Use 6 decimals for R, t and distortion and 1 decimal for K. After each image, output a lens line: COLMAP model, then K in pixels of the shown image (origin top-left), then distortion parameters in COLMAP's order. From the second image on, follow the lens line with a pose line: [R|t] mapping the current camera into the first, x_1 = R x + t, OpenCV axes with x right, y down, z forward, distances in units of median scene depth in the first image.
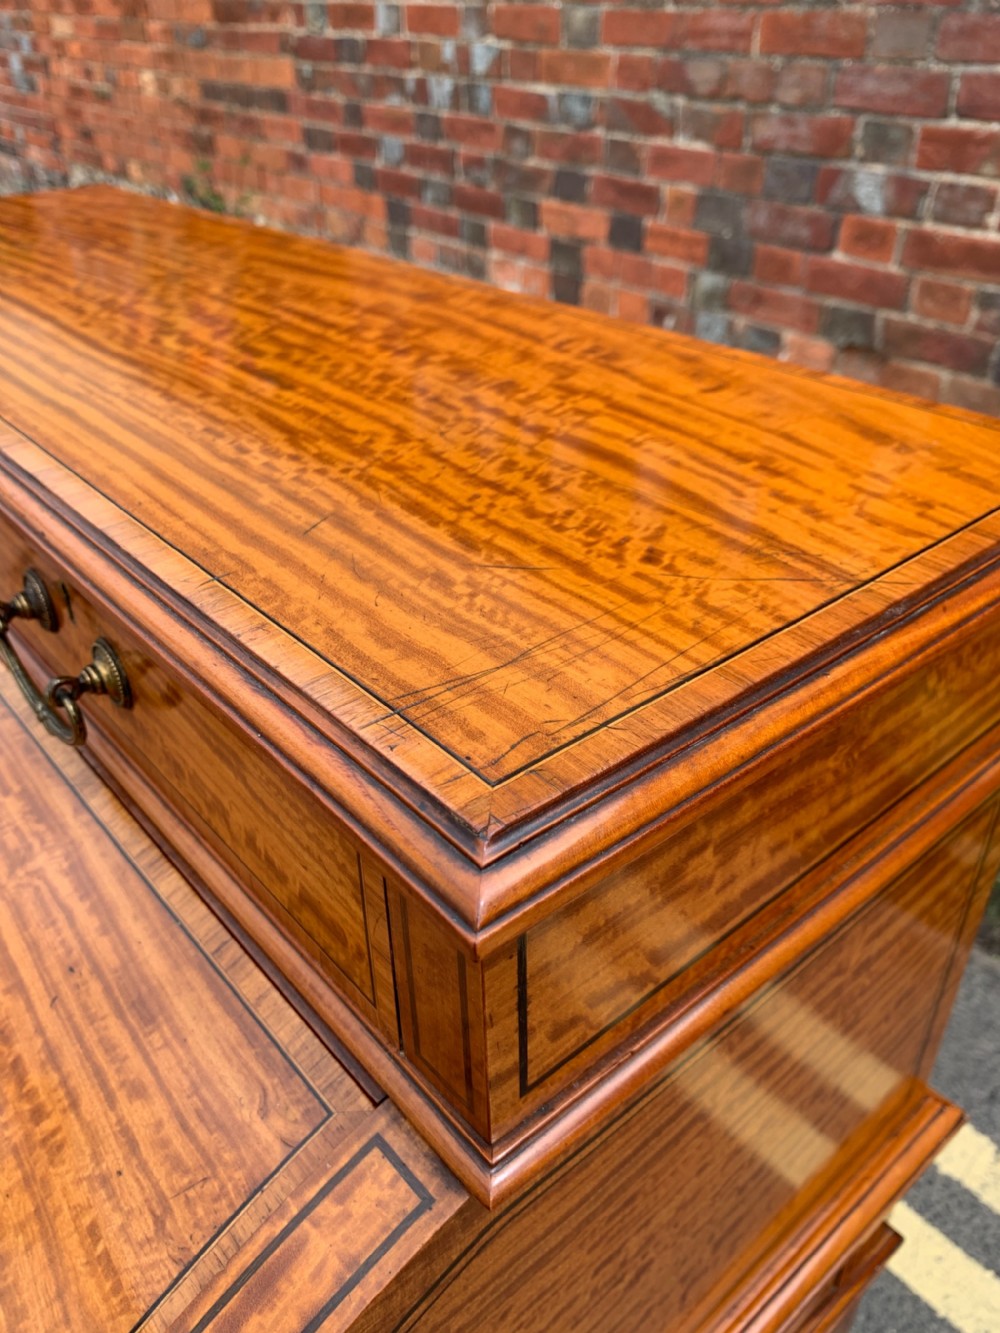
lens RADIAL K [[1029.7, 0, 502.8], [0, 1029.7, 663.5], [0, 0, 1]] dist [0.006894, -0.008251]
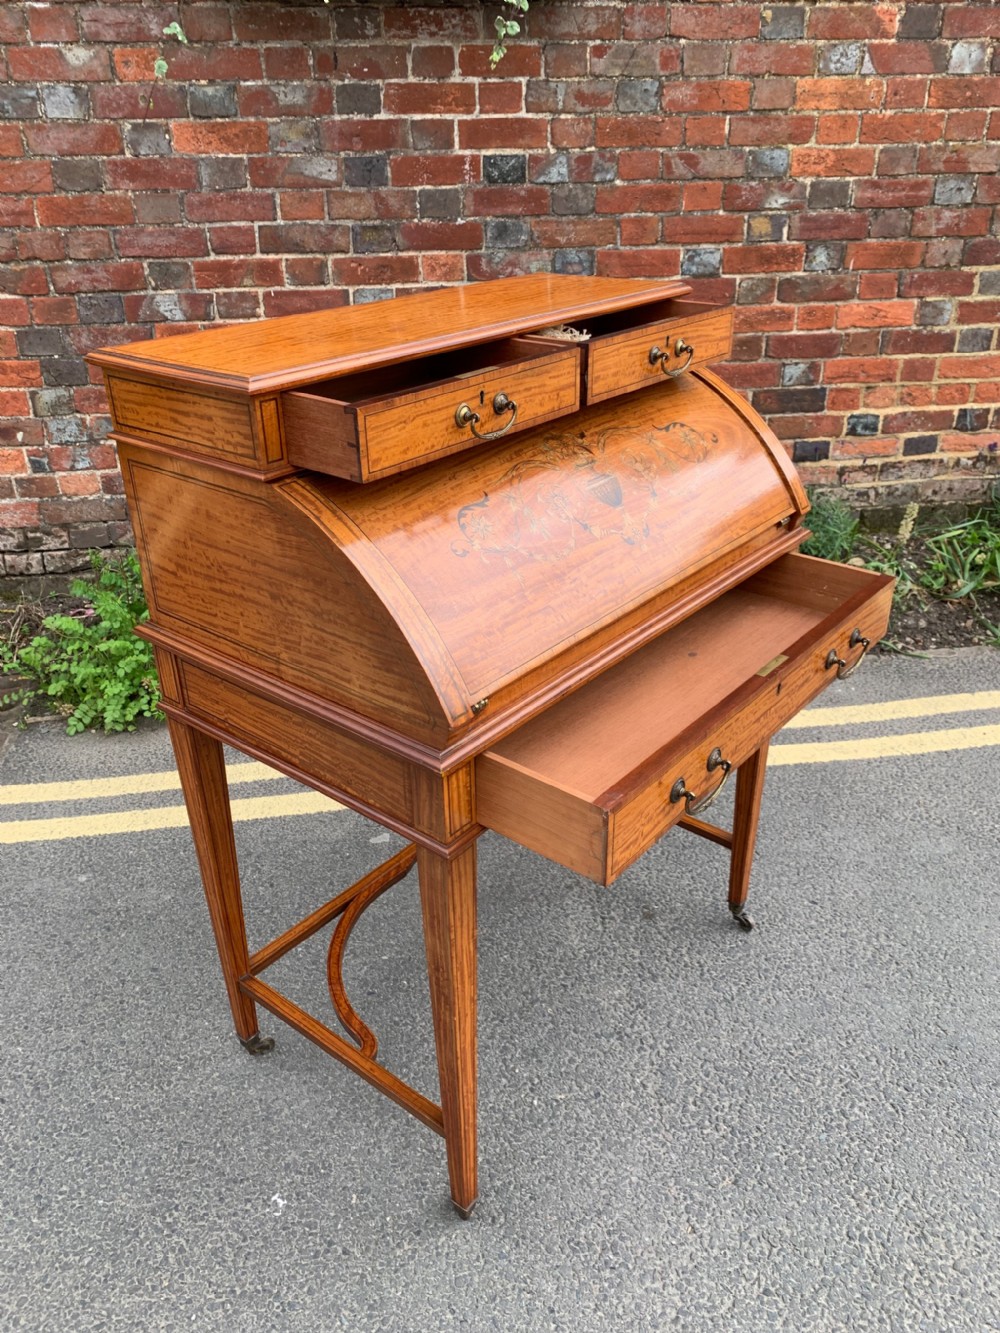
lens RADIAL K [[1029.7, 0, 502.8], [0, 1029.7, 663.5], [0, 0, 1]] dist [0.006894, -0.008251]
pose [[0.538194, -0.397739, 0.743068, -0.580548], [0.470489, 0.873268, 0.126661, 0.017882], [-0.699276, 0.281437, 0.657120, -0.128138]]
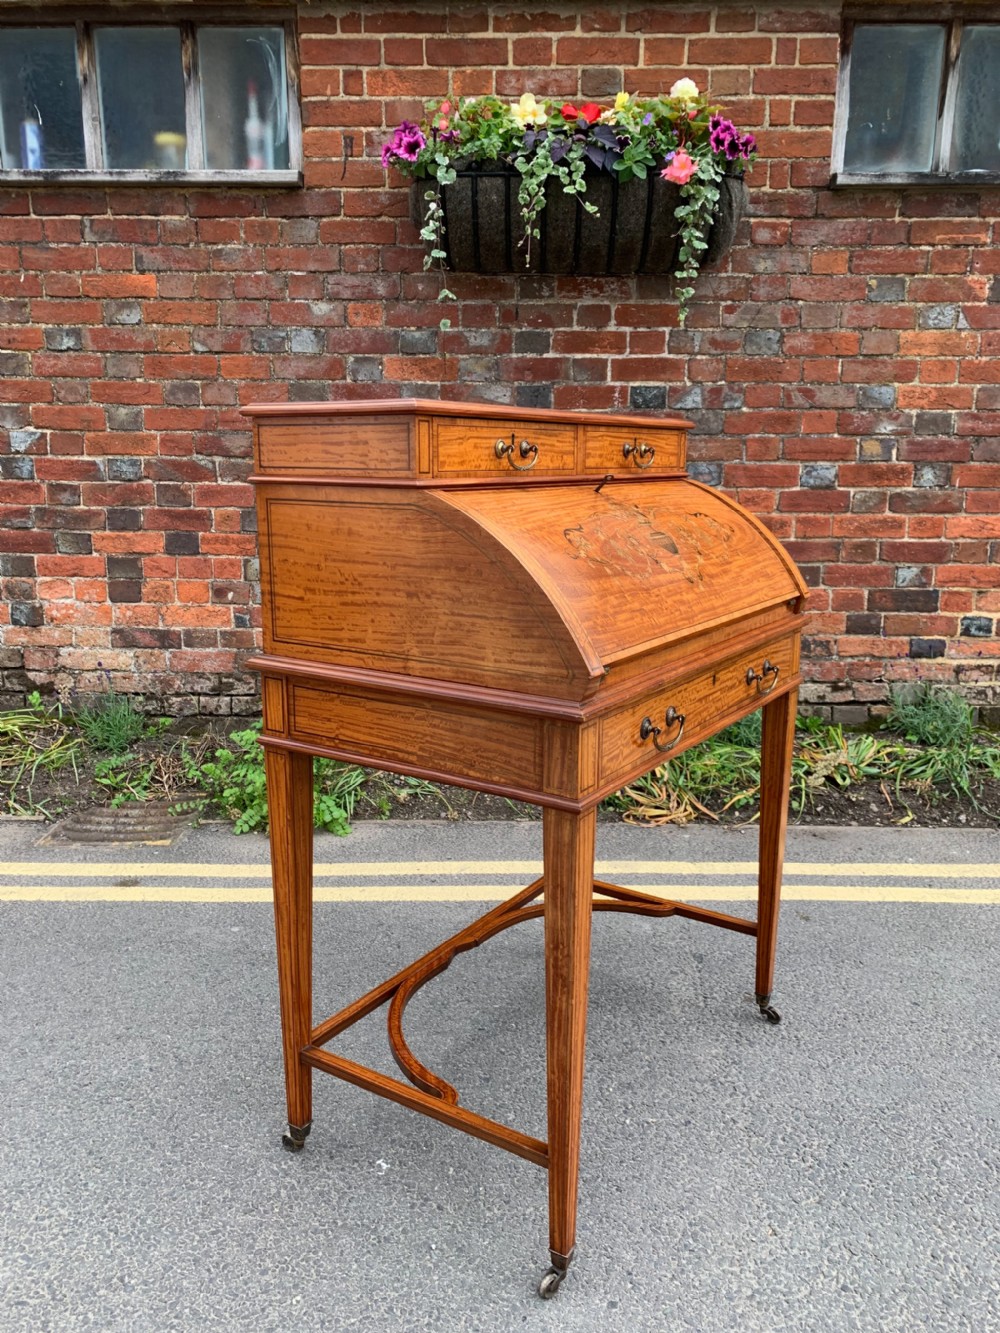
lens RADIAL K [[1029.3, 0, 496.9], [0, 1029.3, 662.6], [0, 0, 1]] dist [0.006048, -0.004735]
pose [[0.660153, -0.151899, 0.735612, -0.720263], [0.405541, 0.896412, -0.178837, 0.177714], [-0.632246, 0.416380, 0.653370, -0.157898]]
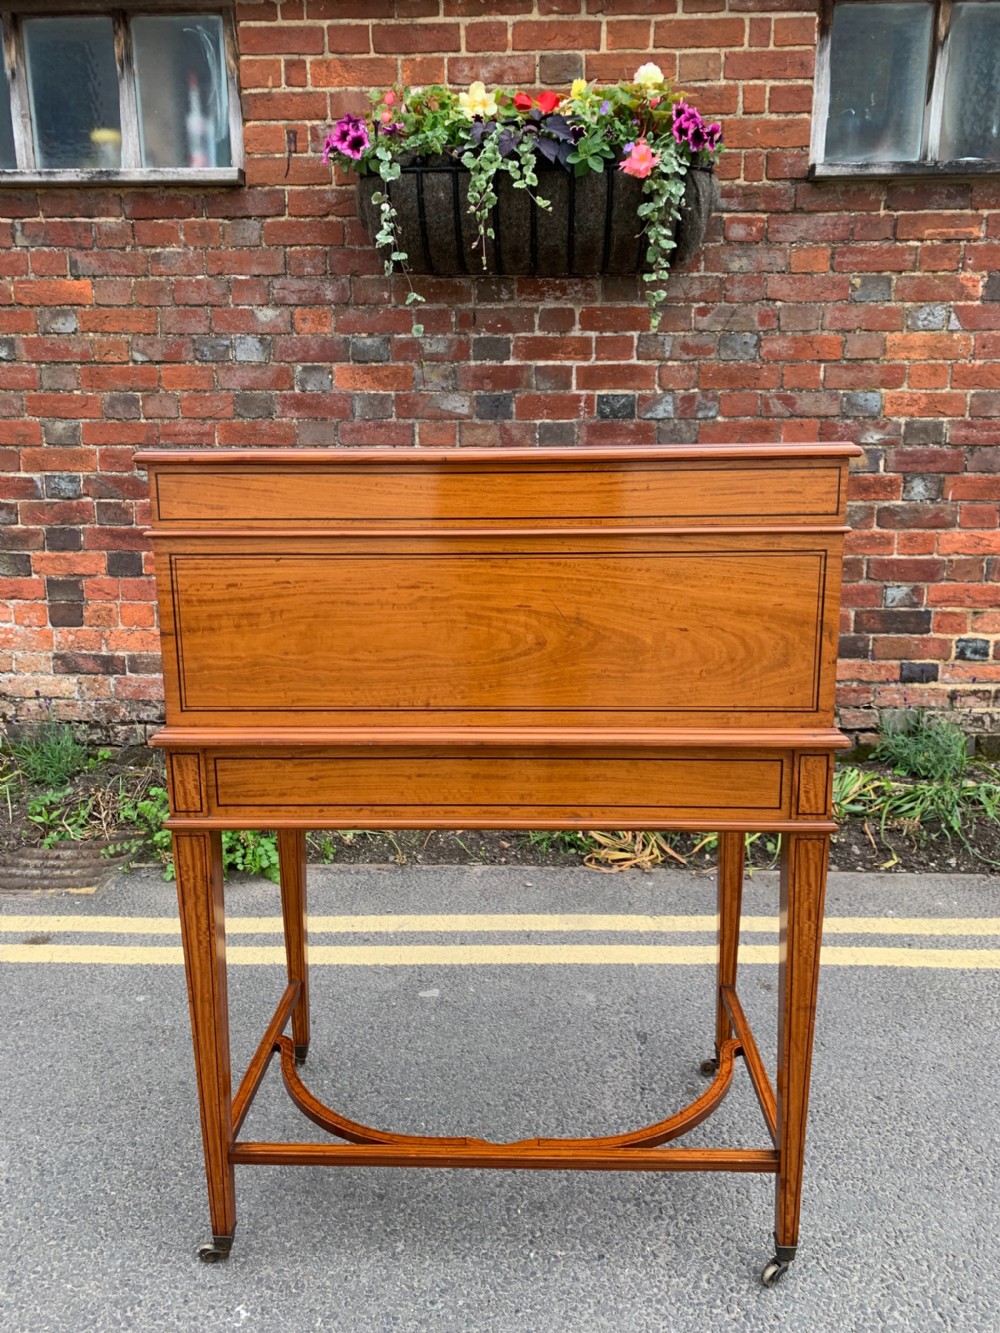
lens RADIAL K [[1029.1, 0, 501.0], [0, 1029.1, 659.2], [0, 0, 1]] dist [0.007292, -0.006712]
pose [[0.673306, -0.156287, 0.722658, -0.586754], [0.405111, 0.895611, -0.183754, 0.155024], [-0.618502, 0.416479, 0.666333, -0.171254]]
